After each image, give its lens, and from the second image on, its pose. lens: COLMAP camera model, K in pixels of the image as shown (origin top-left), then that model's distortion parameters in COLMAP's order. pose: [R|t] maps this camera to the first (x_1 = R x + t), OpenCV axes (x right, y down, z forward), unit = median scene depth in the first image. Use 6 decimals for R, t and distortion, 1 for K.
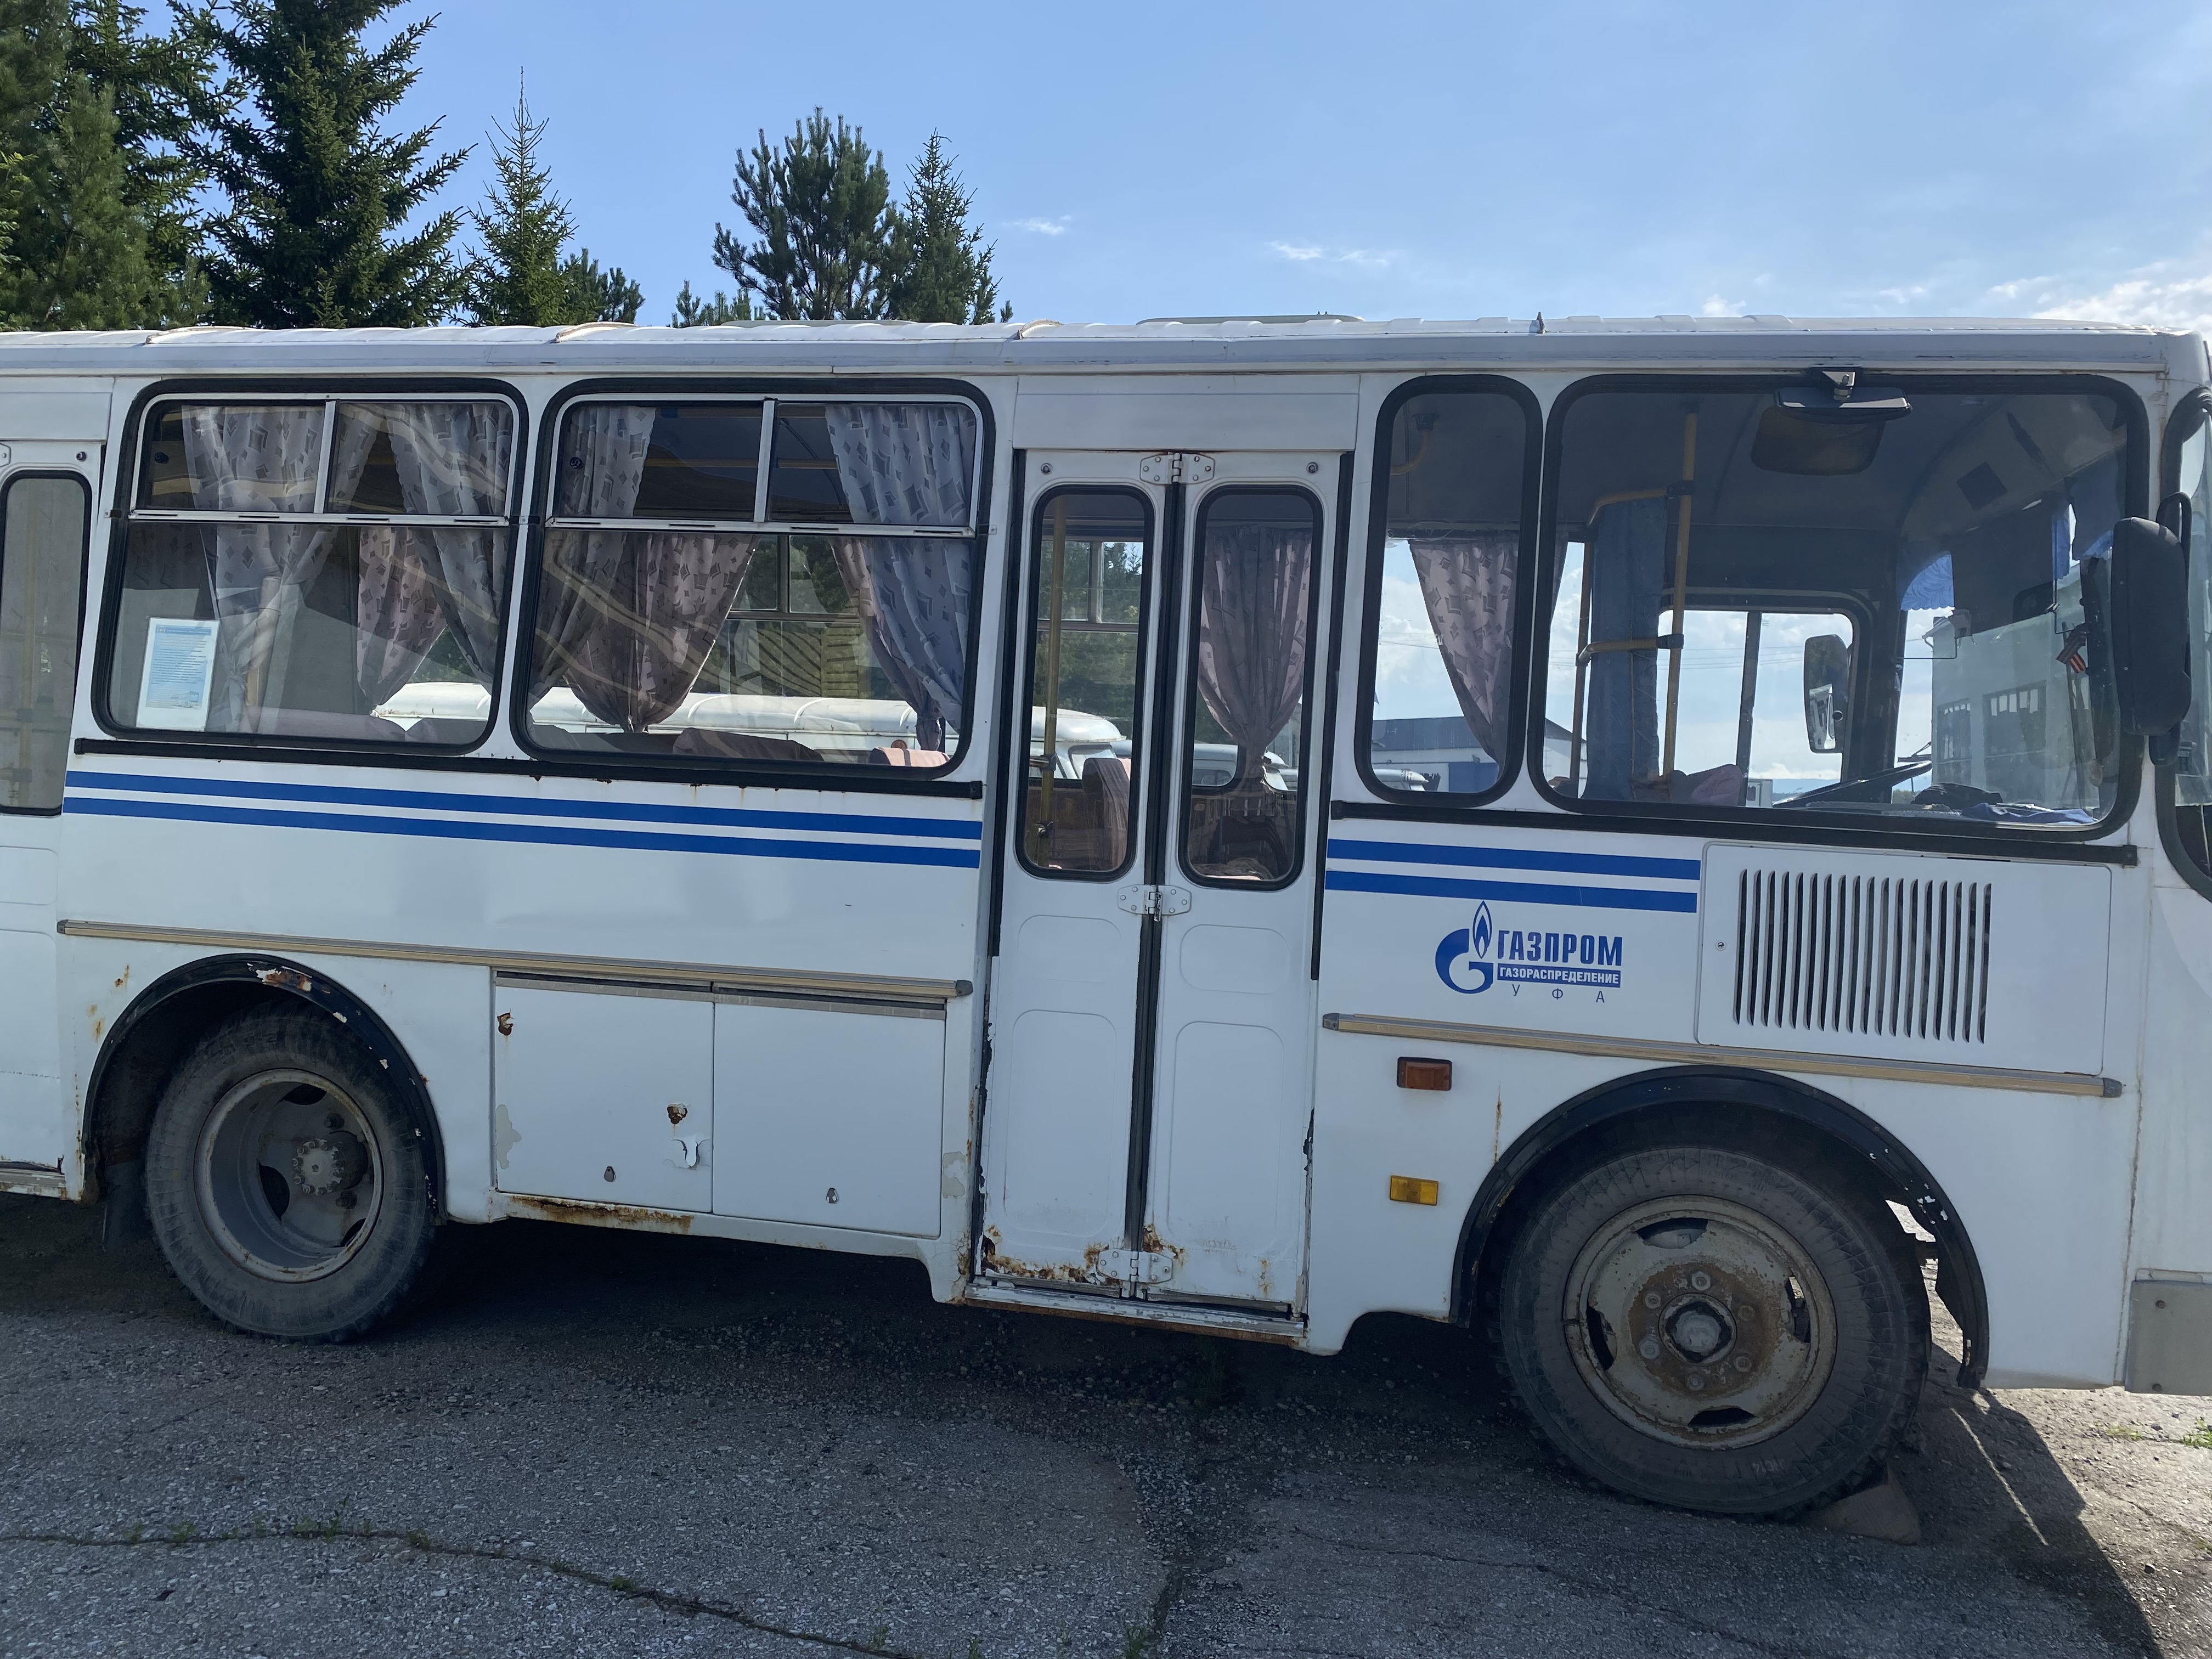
lens RADIAL K [[1708.0, 0, 1100.0], [0, 1708.0, 800.8], [0, 0, 1]] dist [0.026402, -0.024875]
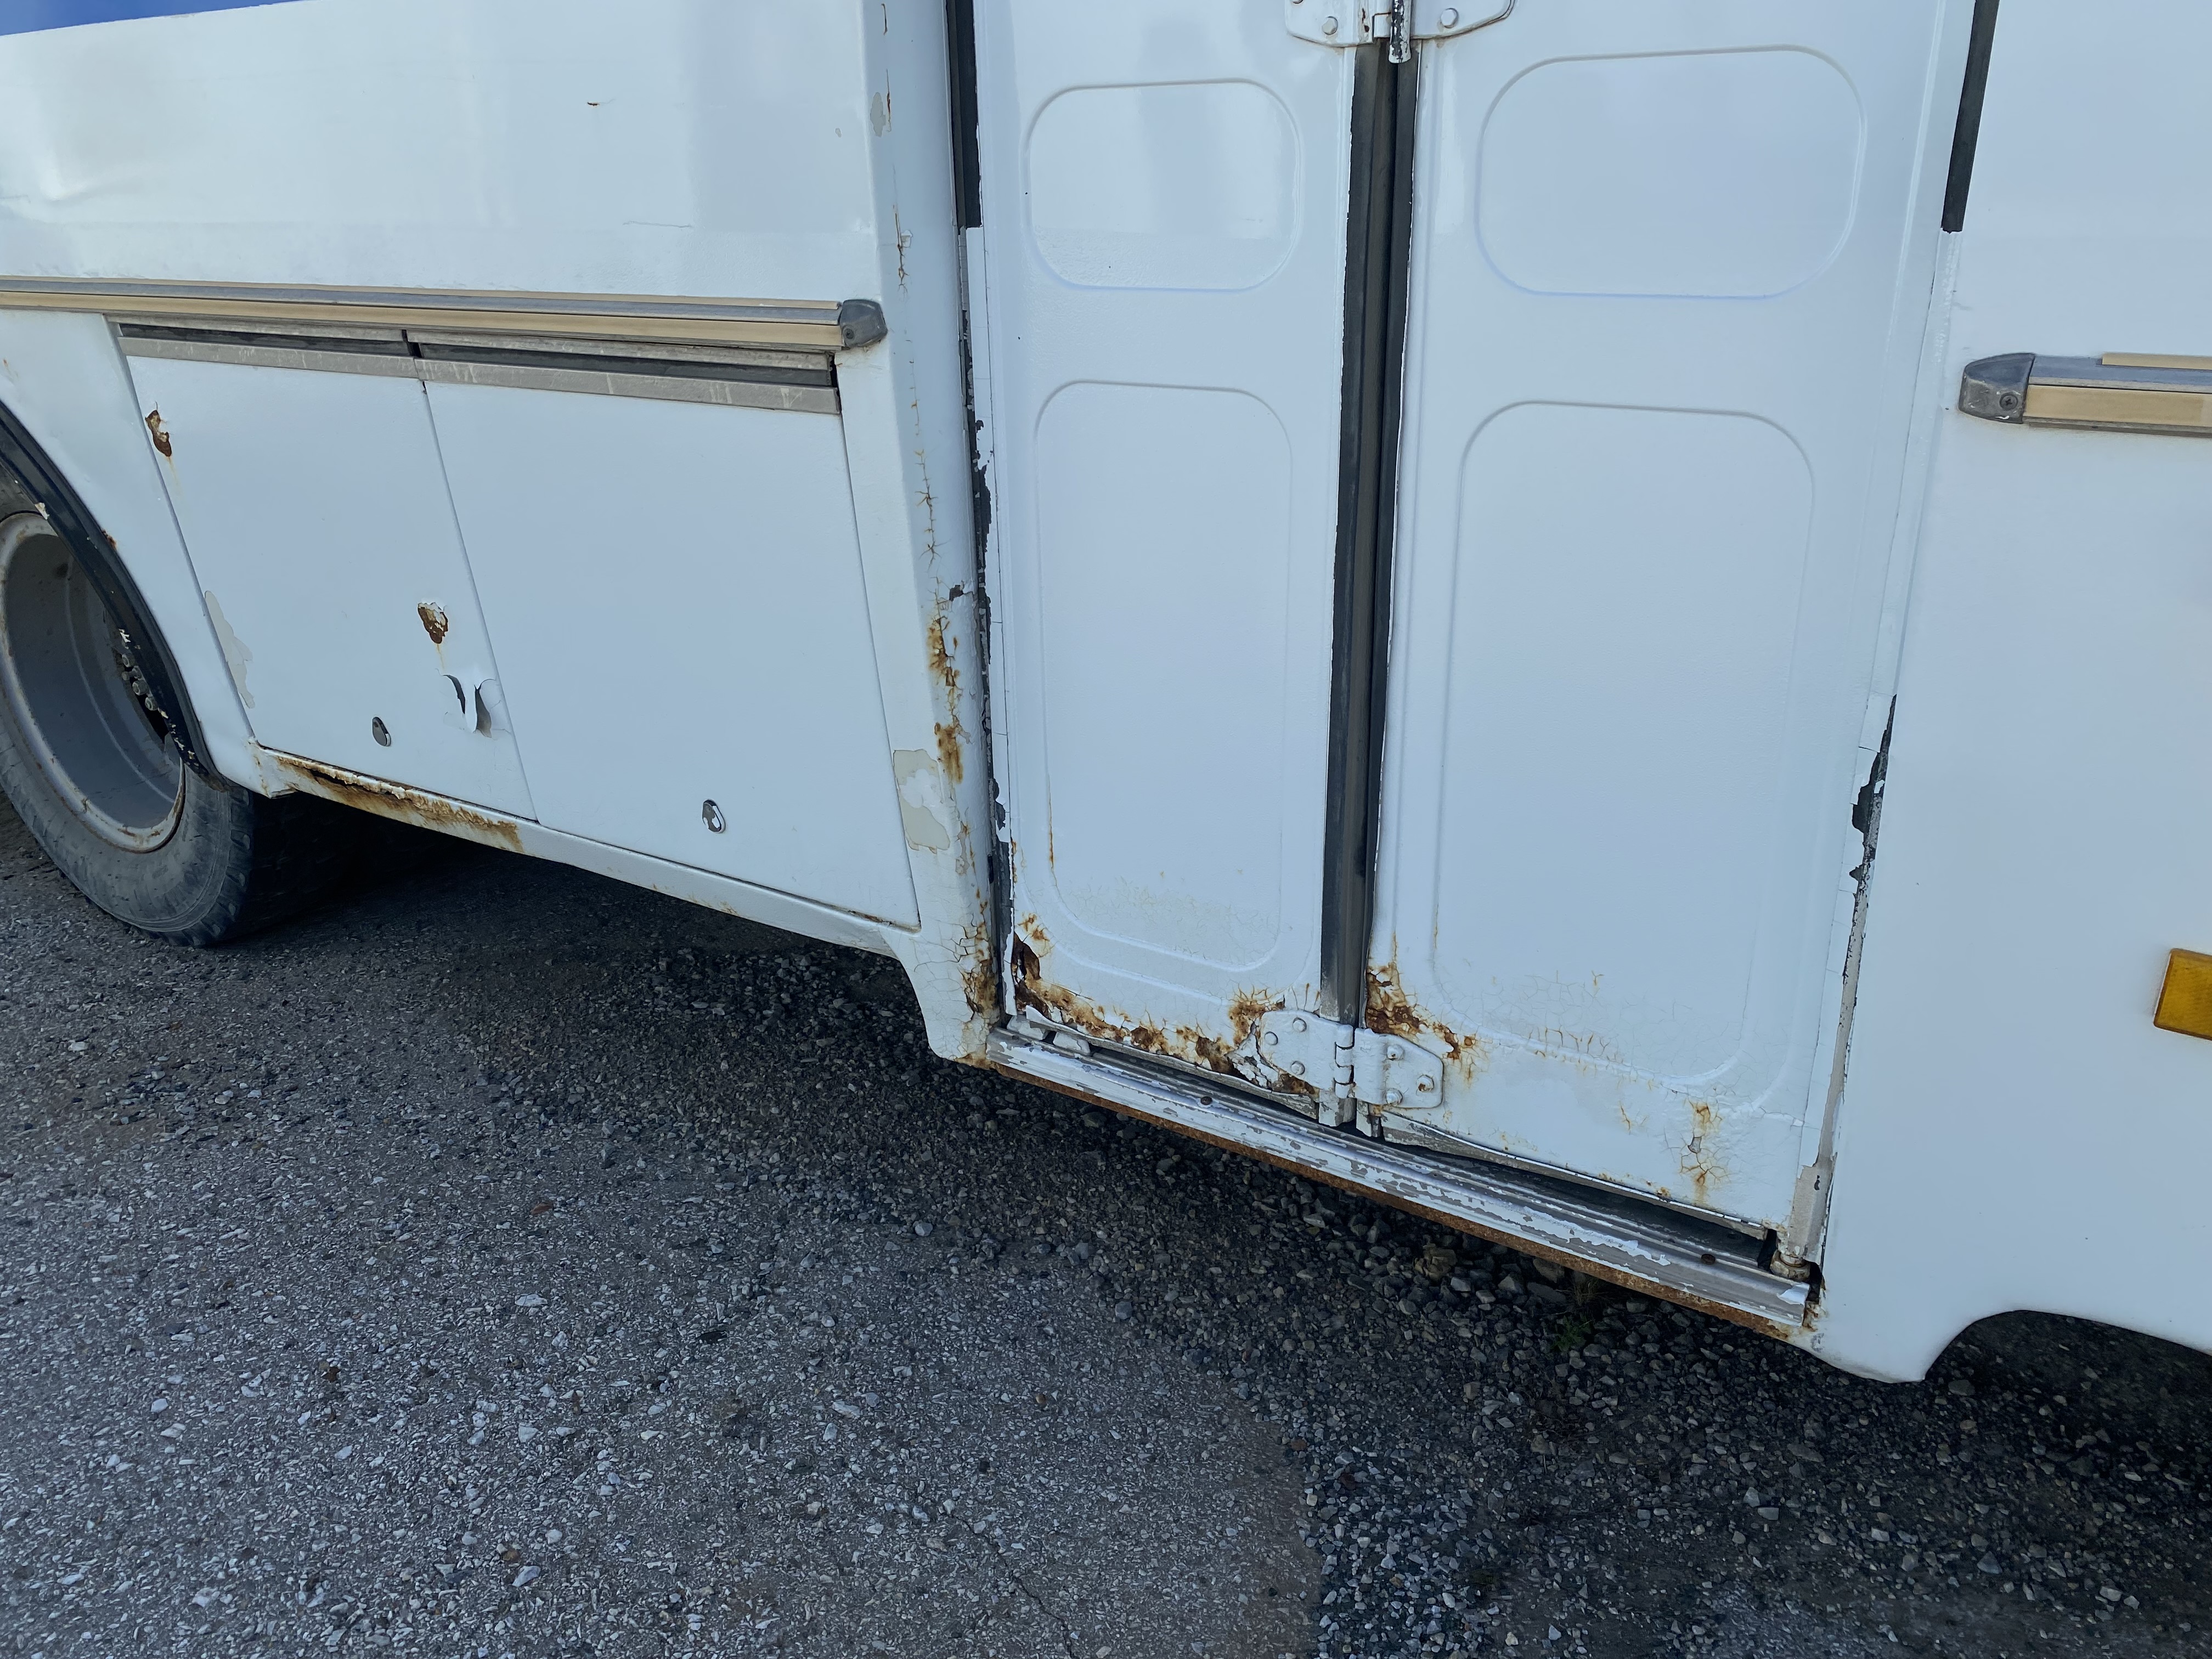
lens RADIAL K [[1708.0, 0, 1099.3], [0, 1708.0, 826.8], [0, 0, 1]] dist [0.026402, -0.024875]
pose [[0.927605, 0.066371, -0.367619, 0.104265], [0.074483, 0.931470, 0.356111, 0.083603], [0.366062, -0.357712, 0.859093, 0.666558]]
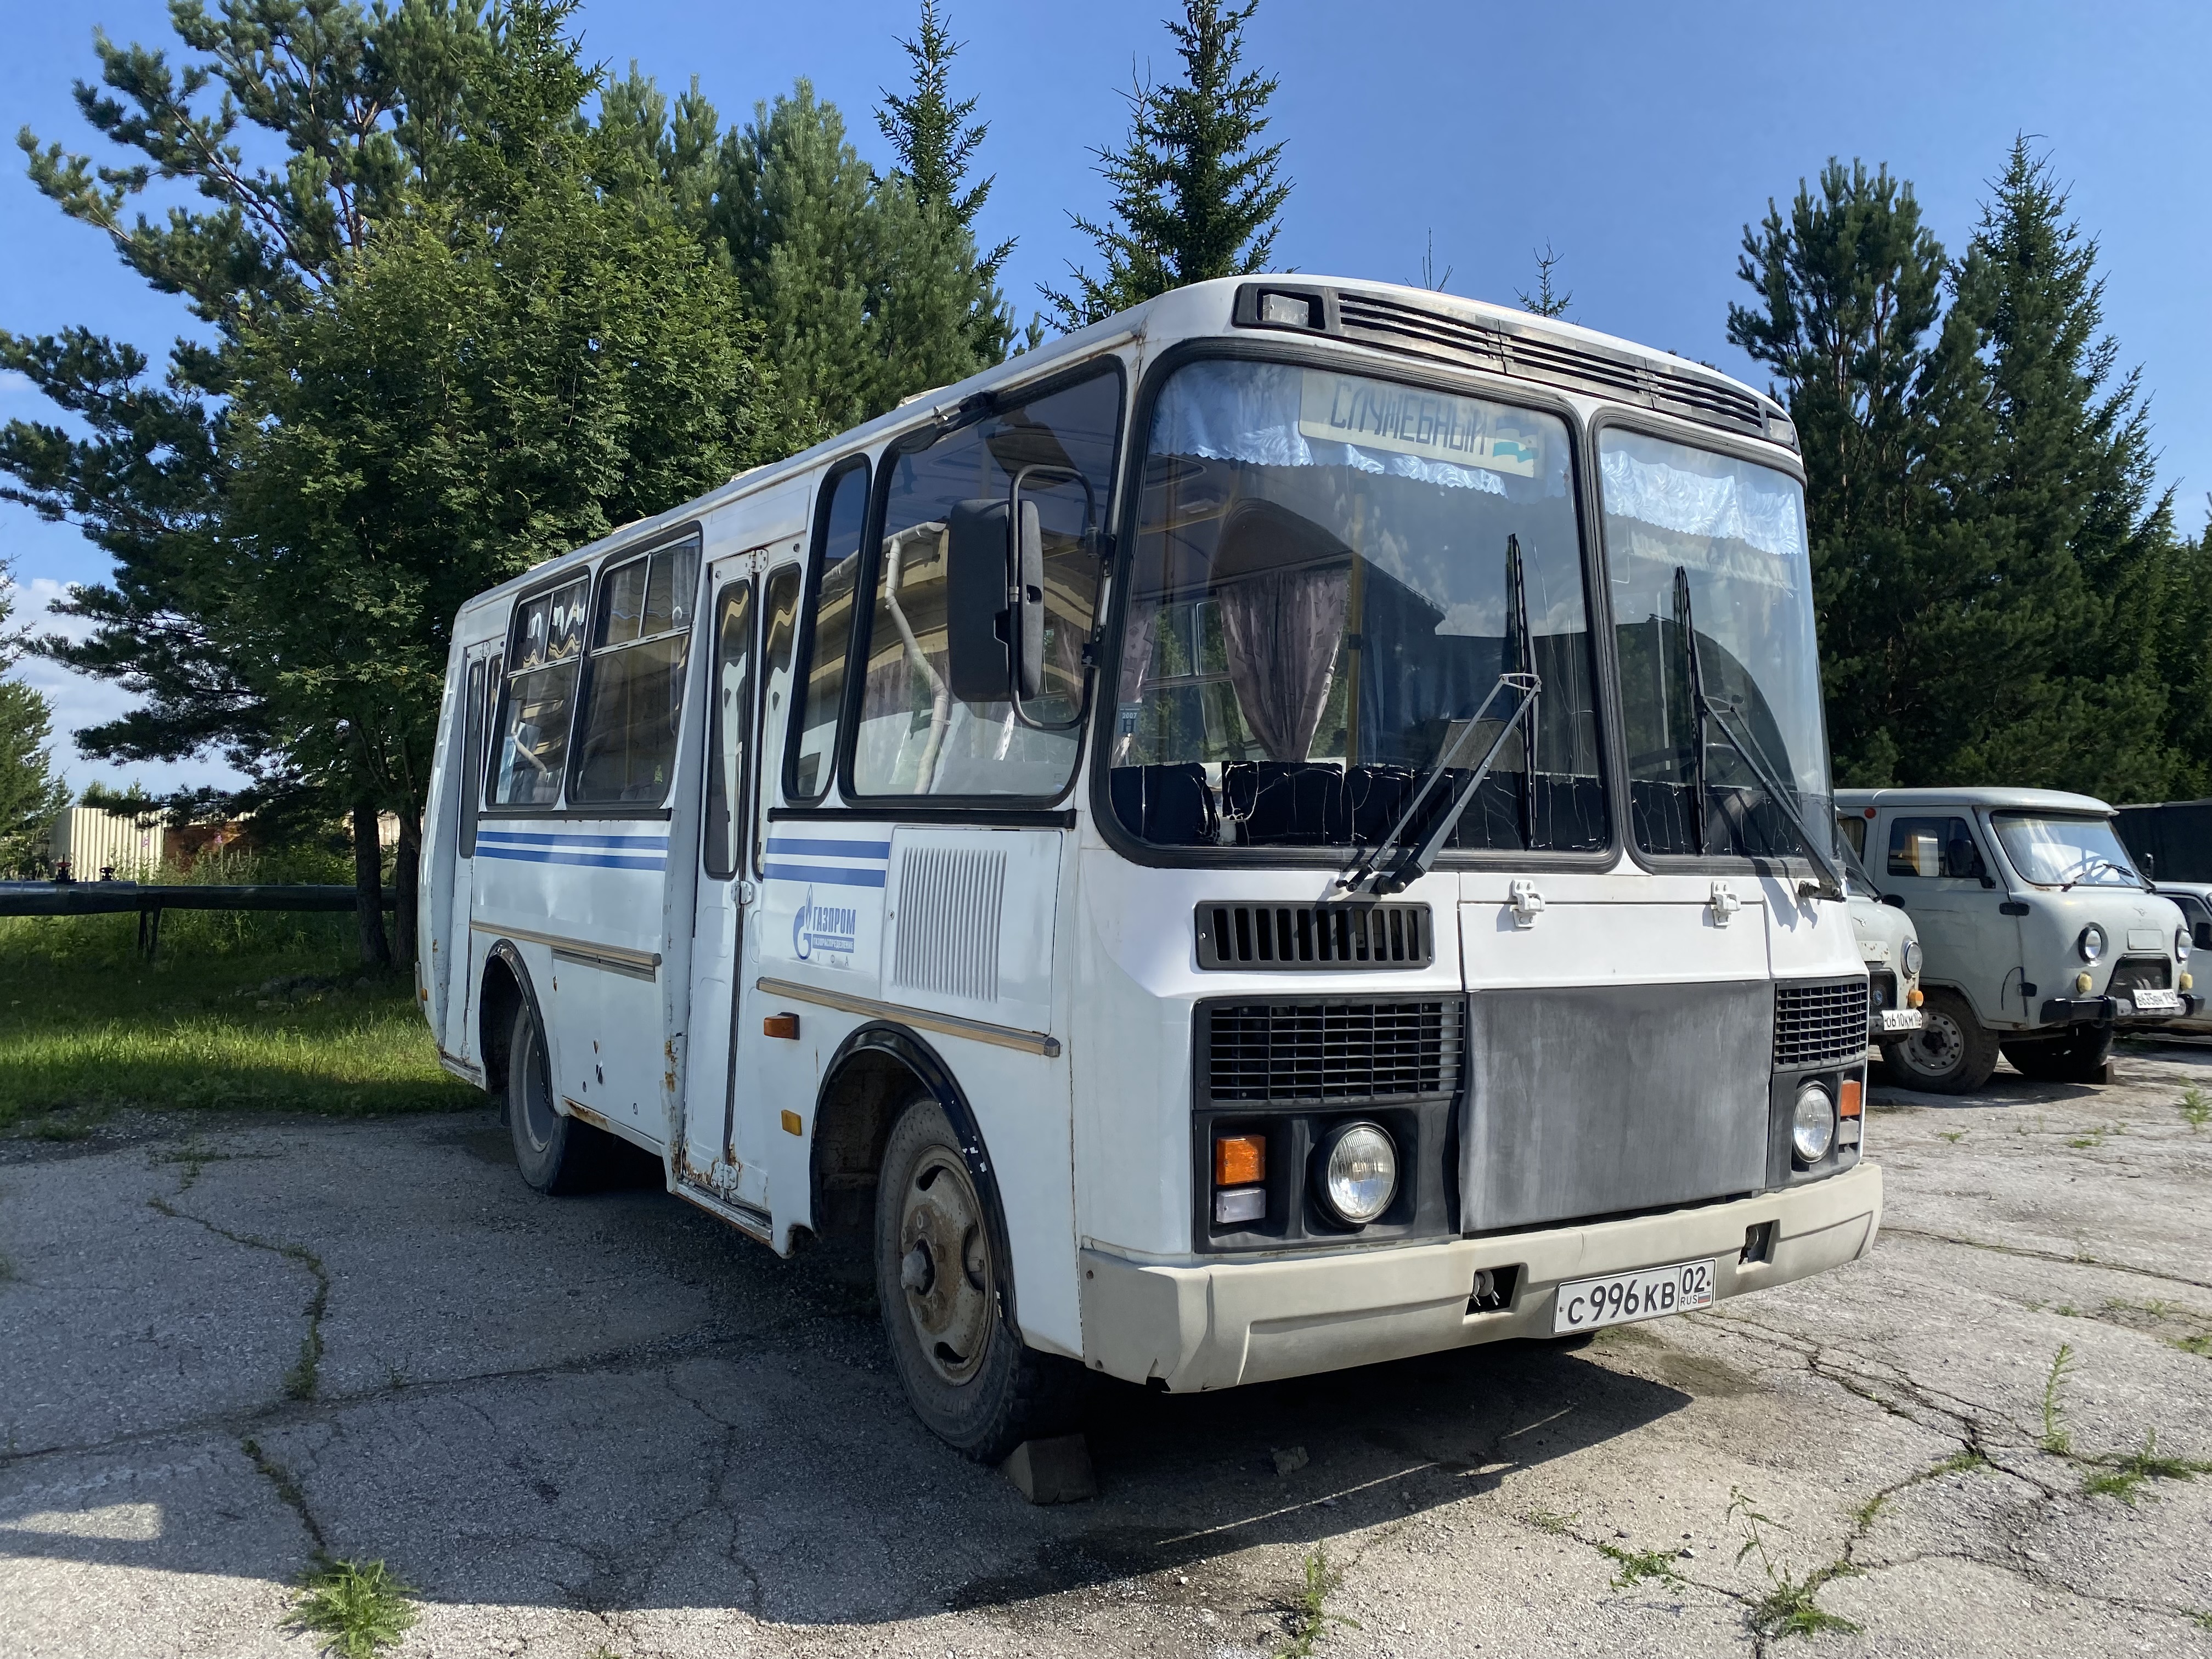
lens RADIAL K [[1708.0, 0, 1136.1], [0, 1708.0, 785.0], [0, 0, 1]] dist [0.026402, -0.024875]
pose [[0.725003, -0.058531, -0.686254, 1.148561], [0.012947, 0.997365, -0.071389, 0.073519], [0.688624, 0.042872, 0.723850, 0.259995]]
